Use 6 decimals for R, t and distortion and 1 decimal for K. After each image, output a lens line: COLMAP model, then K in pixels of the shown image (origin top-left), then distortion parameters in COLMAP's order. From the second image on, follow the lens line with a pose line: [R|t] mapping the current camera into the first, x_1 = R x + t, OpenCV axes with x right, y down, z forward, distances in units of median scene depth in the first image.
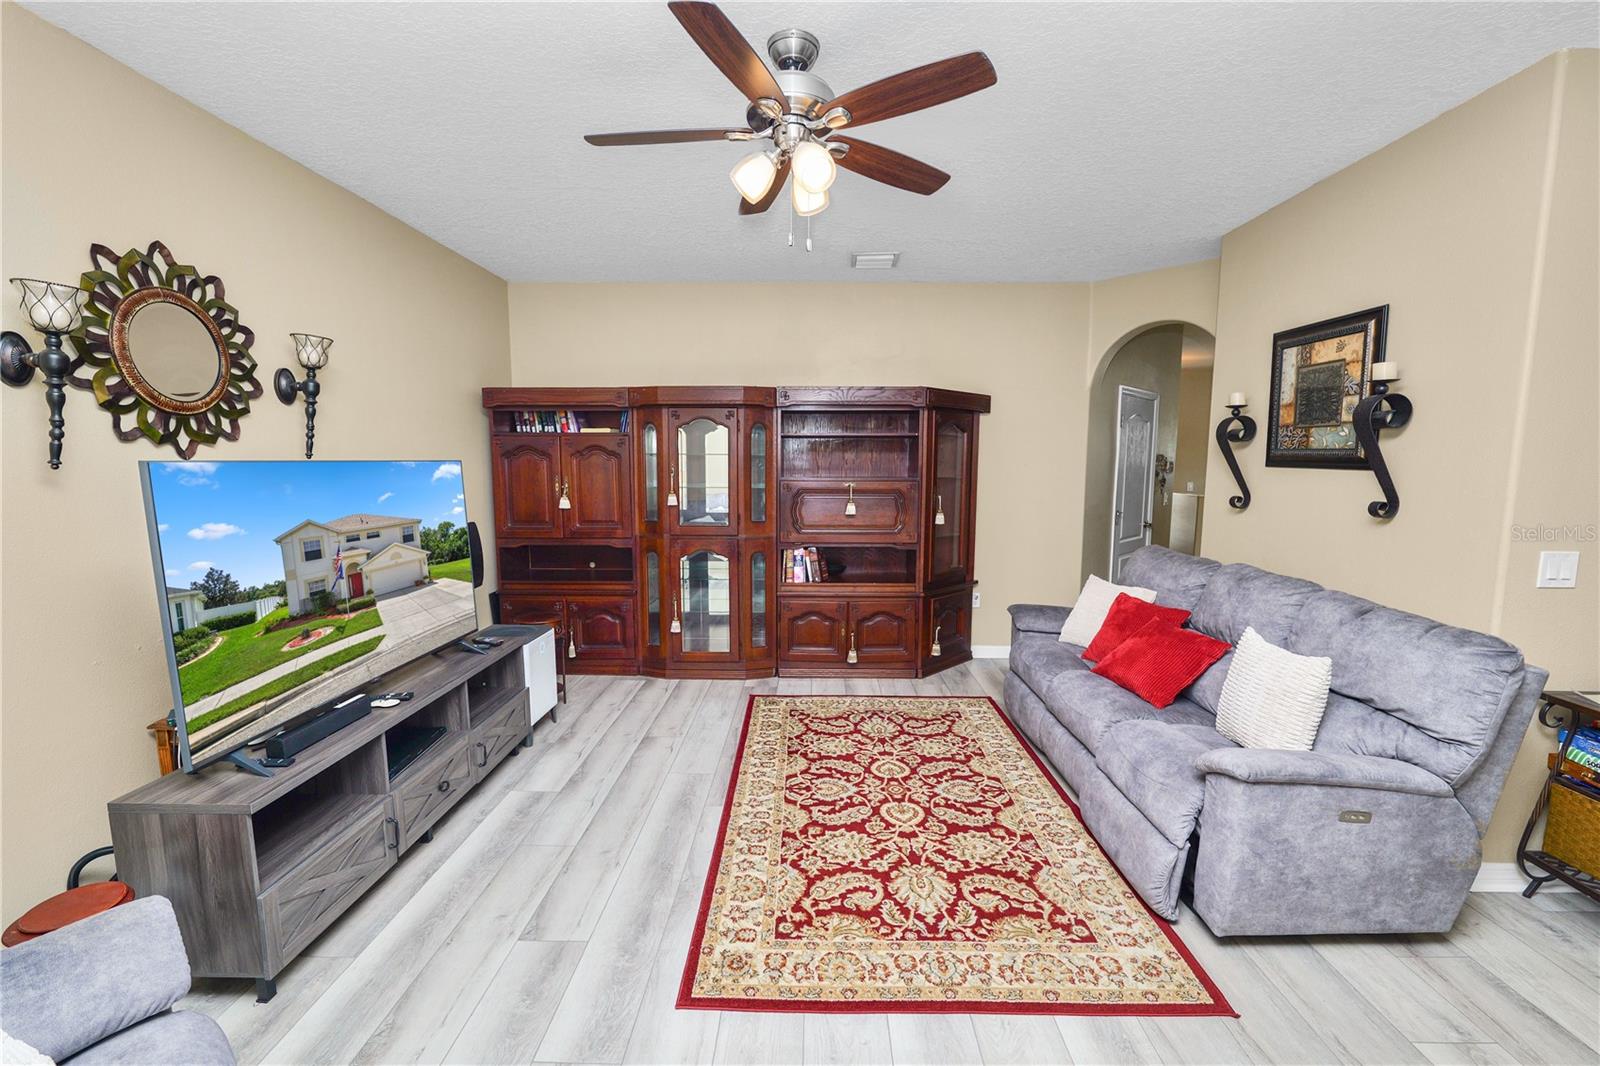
lens RADIAL K [[649.8, 0, 797.9], [0, 649.8, 539.3], [0, 0, 1]] dist [-0.013381, 0.004731]
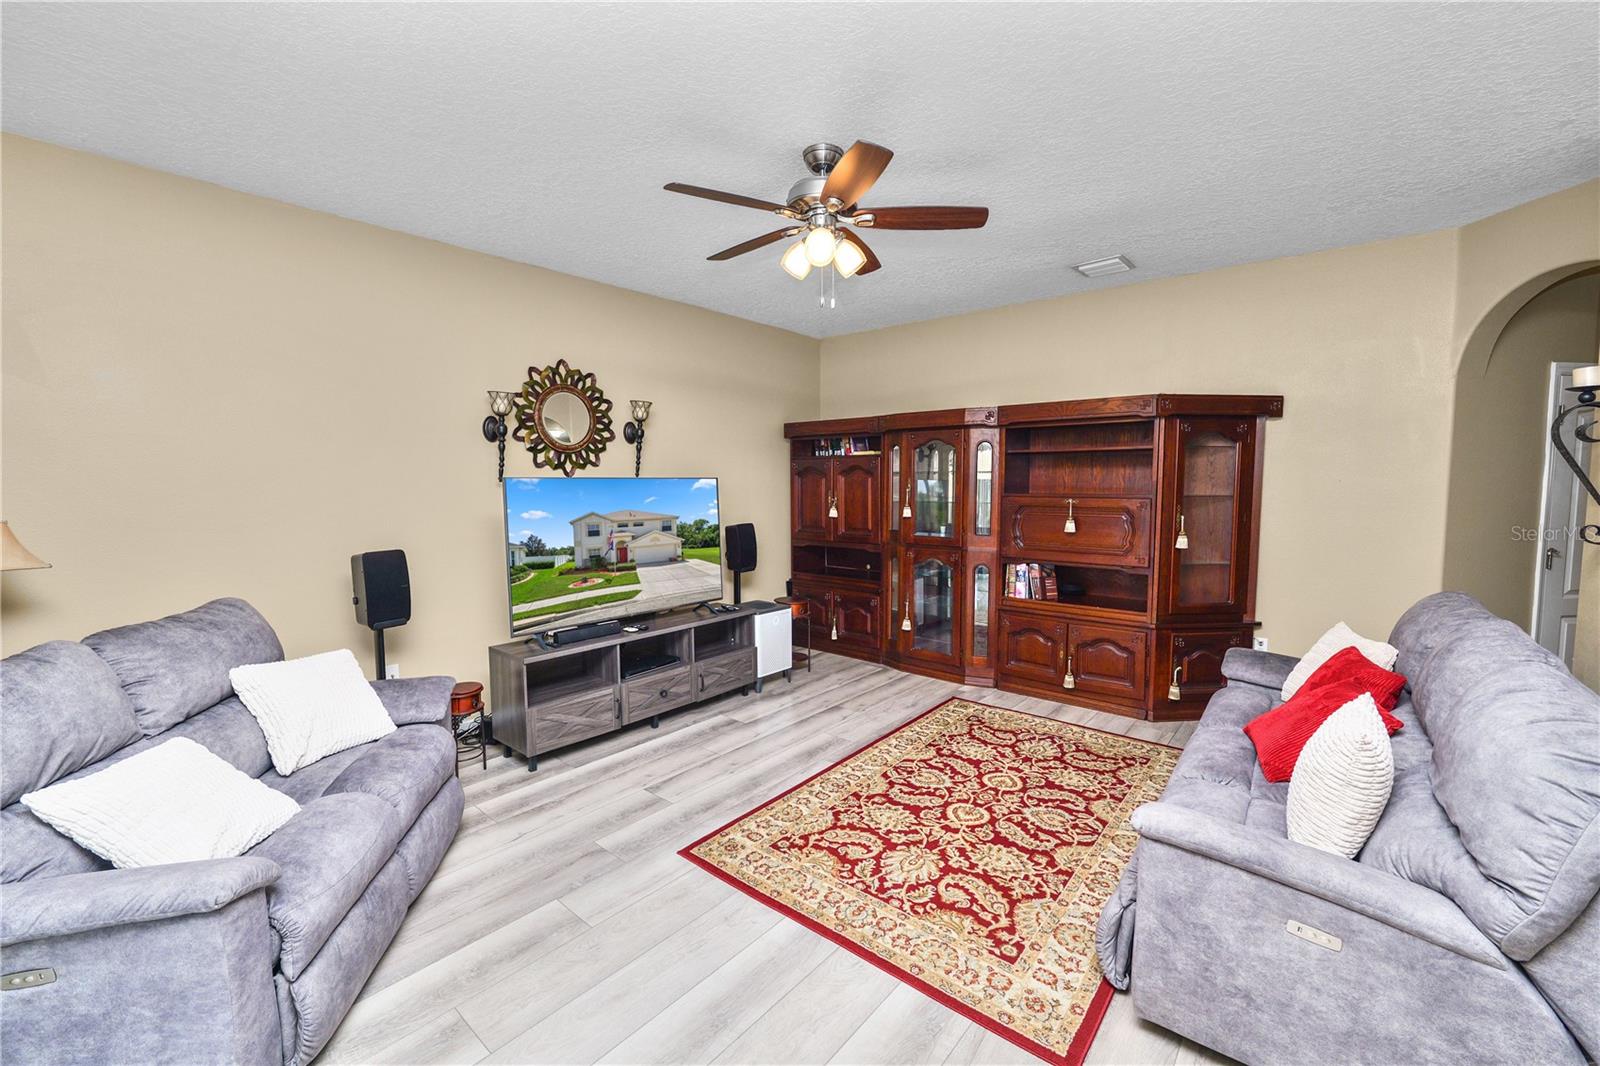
lens RADIAL K [[649.9, 0, 804.3], [0, 649.9, 537.7], [0, 0, 1]] dist [-0.000392, 0.000140]
pose [[0.780905, 0.051334, -0.622537, 0.576987], [-0.071849, 0.997384, -0.007883, 0.008363], [0.620504, 0.050884, 0.782551, 0.002137]]
